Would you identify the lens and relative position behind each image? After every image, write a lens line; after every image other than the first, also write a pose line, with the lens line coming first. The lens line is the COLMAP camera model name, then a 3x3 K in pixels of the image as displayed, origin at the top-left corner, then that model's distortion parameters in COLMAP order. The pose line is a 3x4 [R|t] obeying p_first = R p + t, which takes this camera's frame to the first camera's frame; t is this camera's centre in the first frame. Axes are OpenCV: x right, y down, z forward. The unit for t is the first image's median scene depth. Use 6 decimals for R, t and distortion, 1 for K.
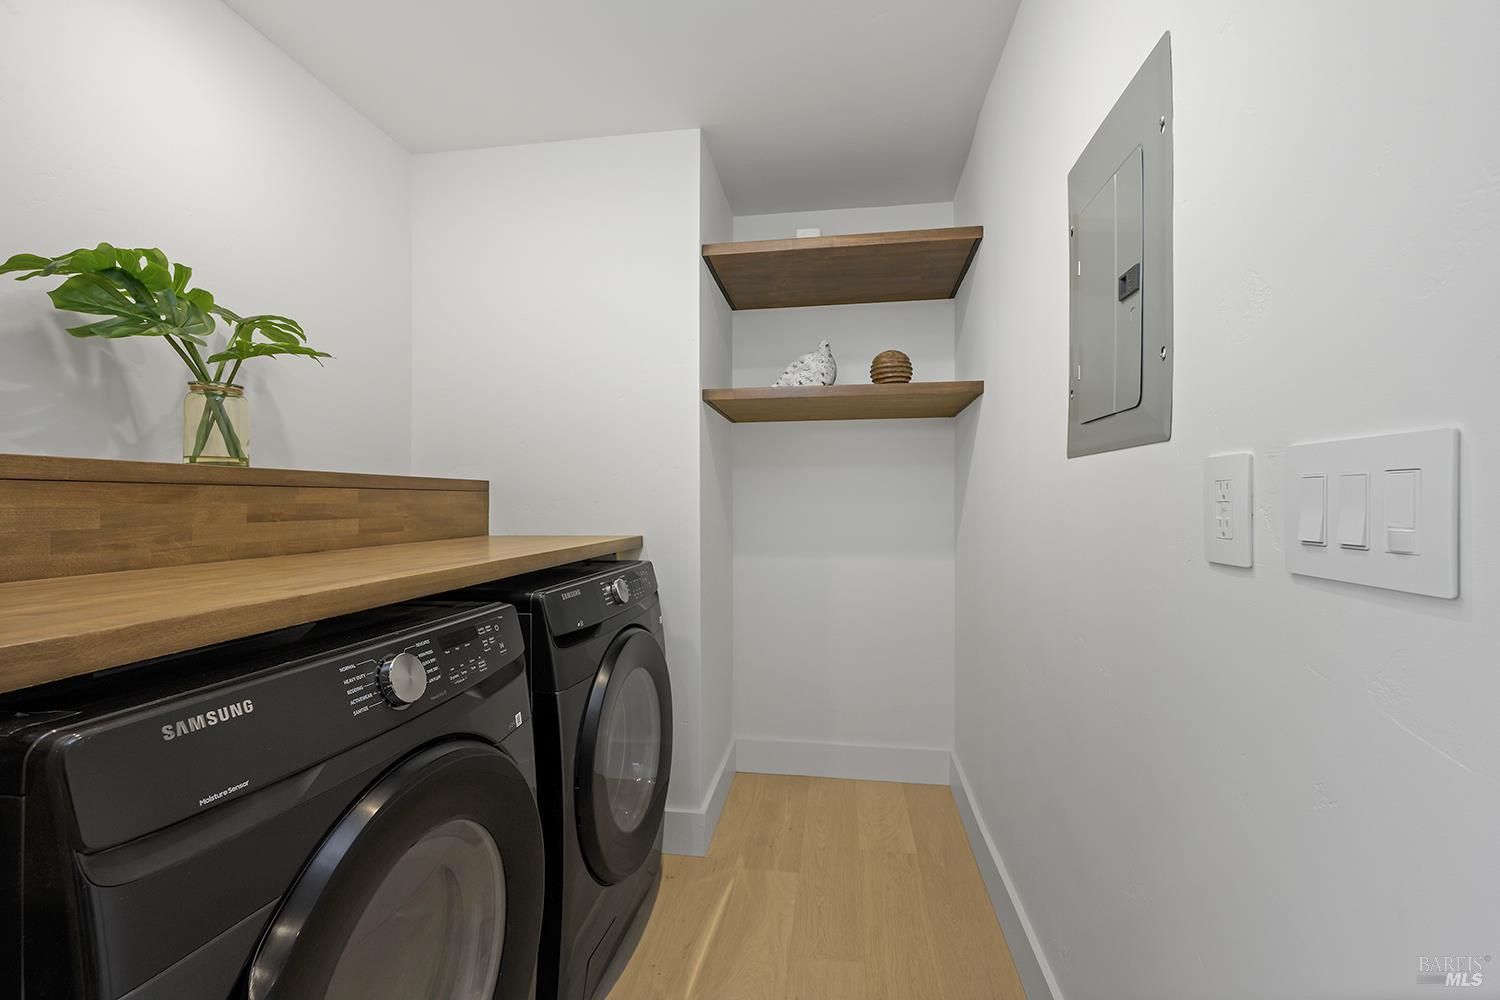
lens RADIAL K [[618.3, 0, 750.0], [0, 618.3, 495.6], [0, 0, 1]] dist [-0.001498, -0.000535]
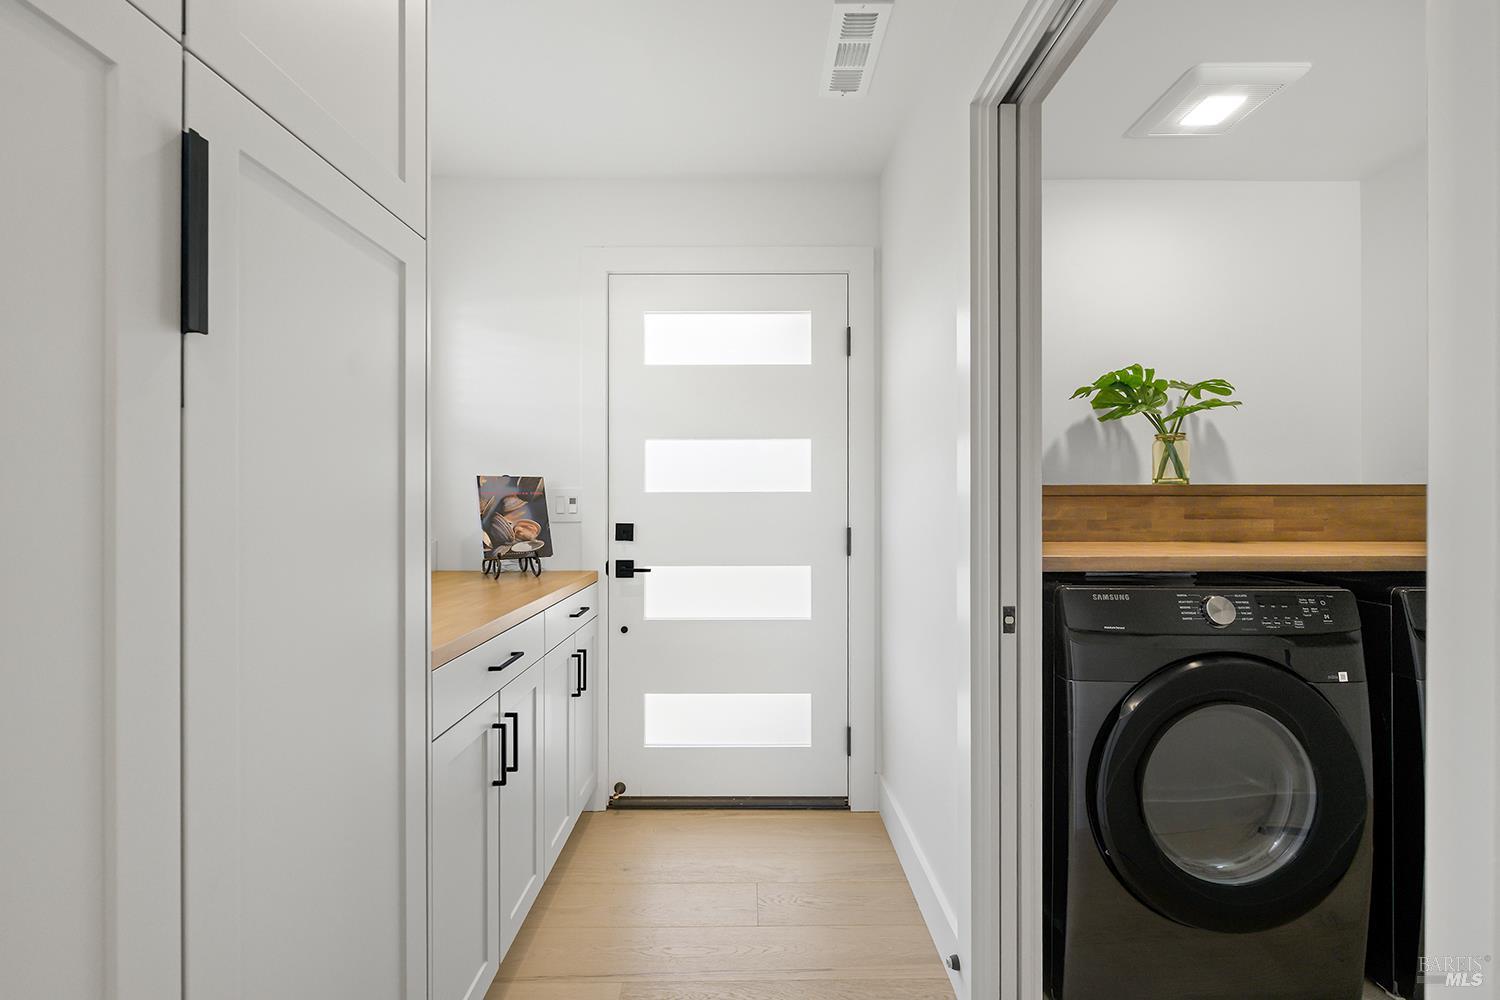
lens RADIAL K [[607.1, 0, 748.5], [0, 607.1, 508.8], [0, 0, 1]] dist [-0.000845, 0.000427]
pose [[0.141469, 0.013184, -0.989855, 0.602224], [0.008419, 0.999859, 0.014521, -0.016218], [0.989907, -0.010387, 0.141338, -0.350369]]
